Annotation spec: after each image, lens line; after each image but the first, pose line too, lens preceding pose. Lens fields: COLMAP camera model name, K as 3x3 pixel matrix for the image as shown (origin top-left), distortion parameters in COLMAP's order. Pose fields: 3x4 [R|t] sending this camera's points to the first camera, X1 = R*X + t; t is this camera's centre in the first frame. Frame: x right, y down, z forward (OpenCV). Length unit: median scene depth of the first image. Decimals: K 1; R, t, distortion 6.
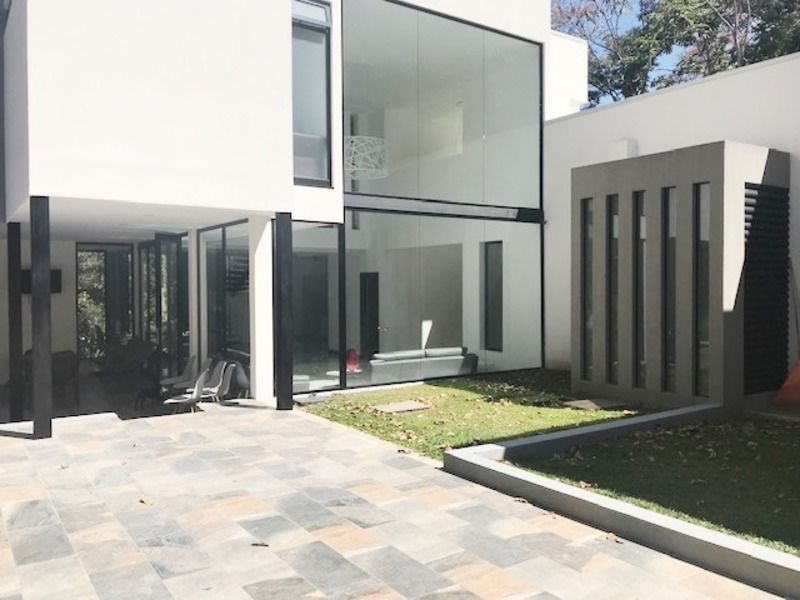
lens RADIAL K [[652.3, 0, 400.0], [0, 652.3, 300.0], [0, 0, 1]] dist [0.014096, -0.012134]
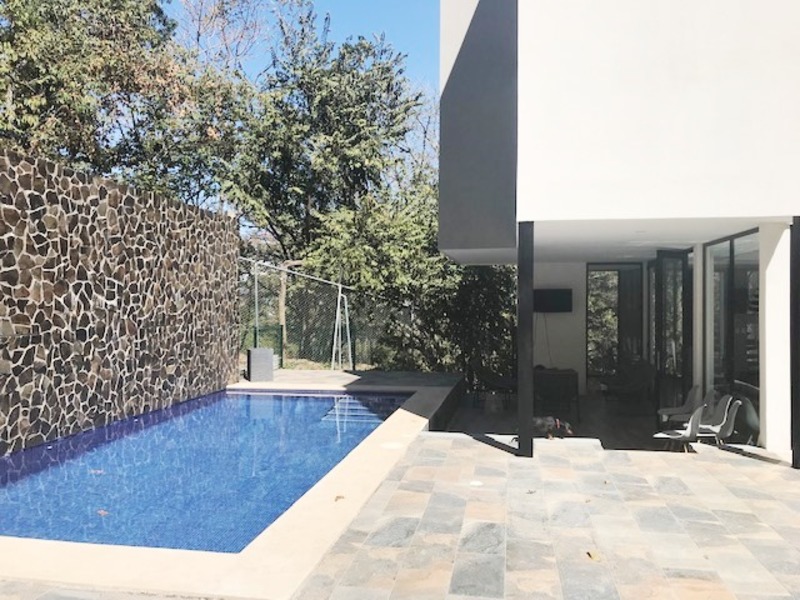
lens RADIAL K [[652.3, 0, 400.0], [0, 652.3, 300.0], [0, 0, 1]] dist [0.014096, -0.012134]
pose [[0.713781, 0.002199, -0.700365, 0.034334], [-0.020346, 0.999638, -0.017597, -0.012973], [0.700073, 0.026810, 0.713568, 0.136227]]
